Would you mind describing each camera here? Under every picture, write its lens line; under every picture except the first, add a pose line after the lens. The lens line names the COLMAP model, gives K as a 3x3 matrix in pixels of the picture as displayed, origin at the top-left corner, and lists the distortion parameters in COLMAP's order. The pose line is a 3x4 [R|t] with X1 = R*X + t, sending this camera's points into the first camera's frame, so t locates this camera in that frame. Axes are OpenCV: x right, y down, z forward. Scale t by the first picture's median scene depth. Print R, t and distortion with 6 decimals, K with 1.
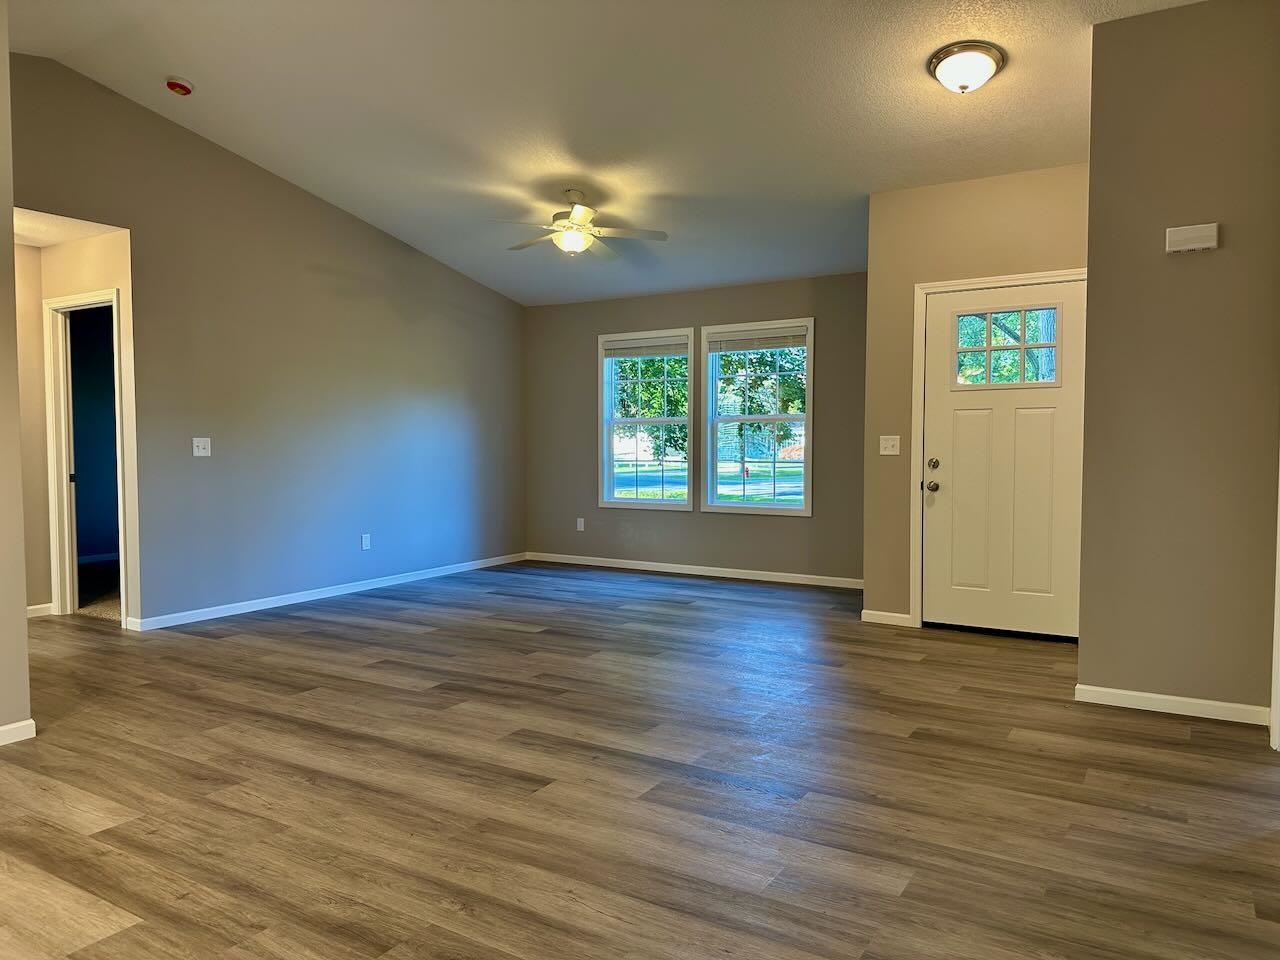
lens RADIAL K [[900.0, 0, 641.9], [0, 900.0, 477.3], [0, 0, 1]] dist [0.036354, -0.045449]
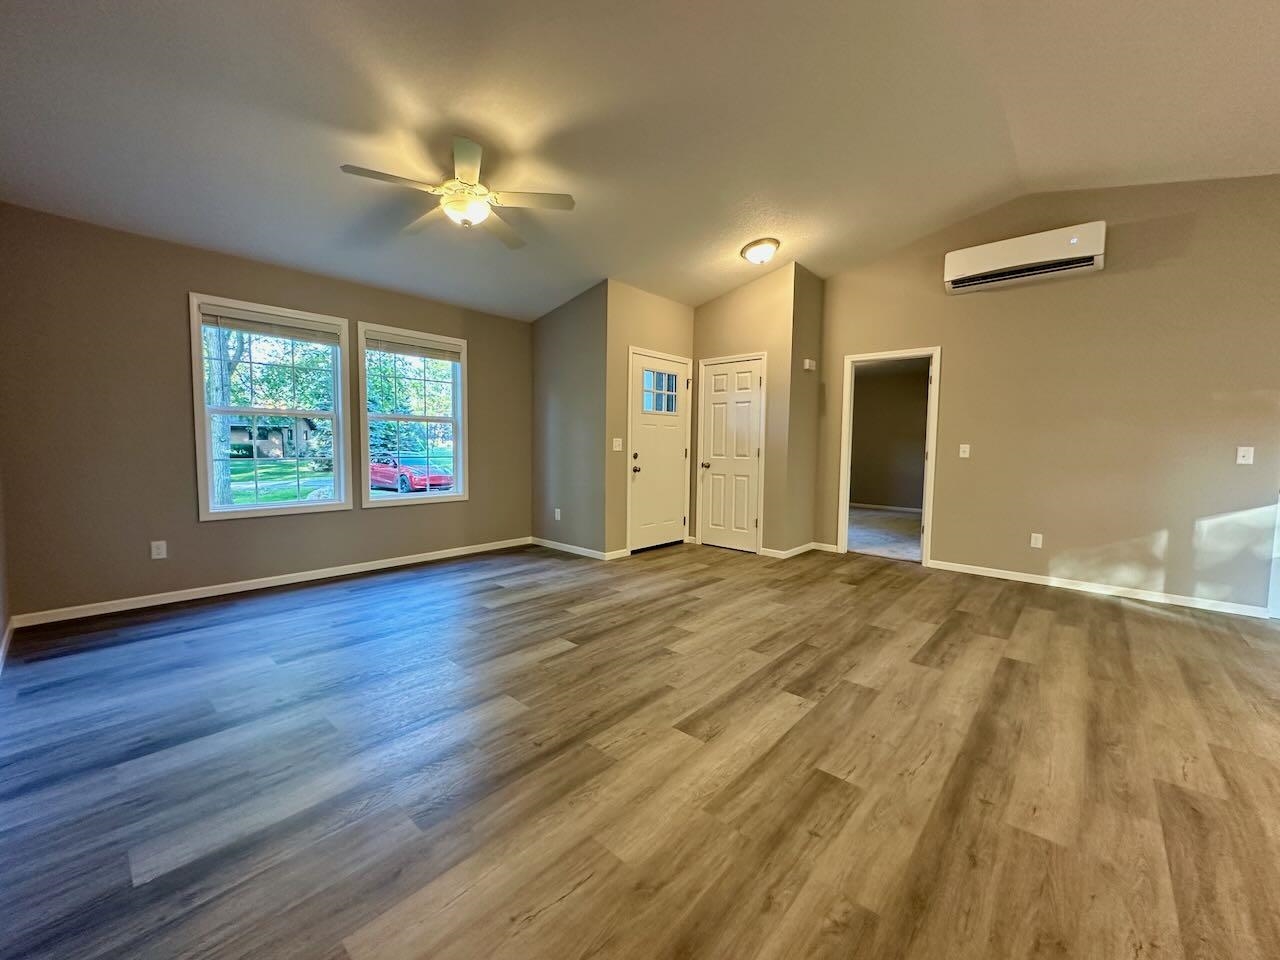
lens RADIAL K [[512.7, 0, 639.4], [0, 512.7, 480.9], [0, 0, 1]] dist [-0.001825, 0.000796]
pose [[0.173194, -0.066593, 0.982634, -0.909866], [0.025183, 0.997685, 0.063174, -0.042522], [-0.984566, 0.013804, 0.174470, 1.240399]]
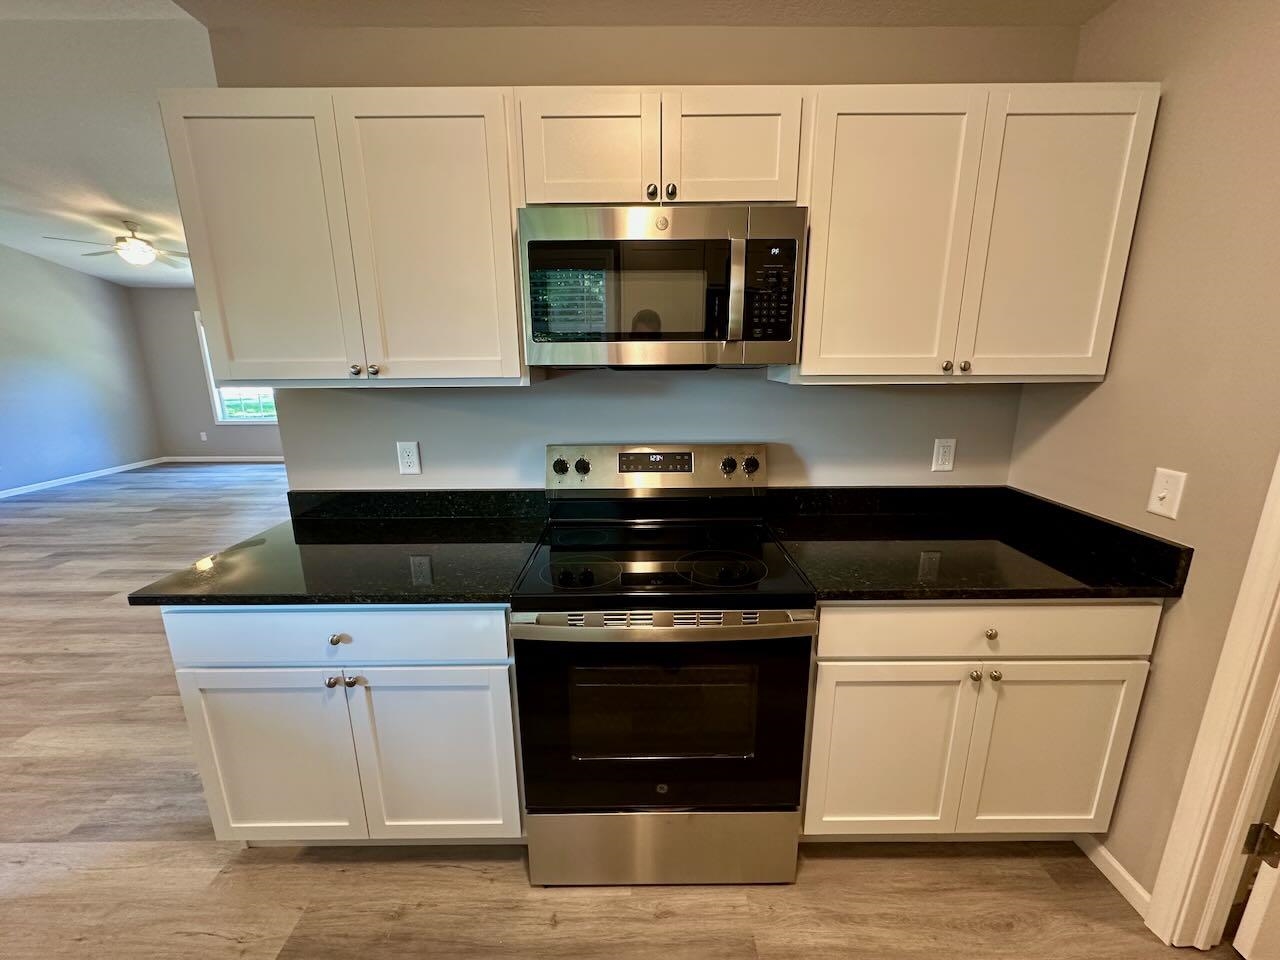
lens RADIAL K [[512.7, 0, 646.3], [0, 512.7, 475.8], [0, 0, 1]] dist [-0.001825, 0.000796]
pose [[0.848671, -0.118889, 0.515386, 0.270269], [0.023020, 0.981789, 0.188574, -0.071564], [-0.528420, -0.148173, 0.835953, -0.387491]]
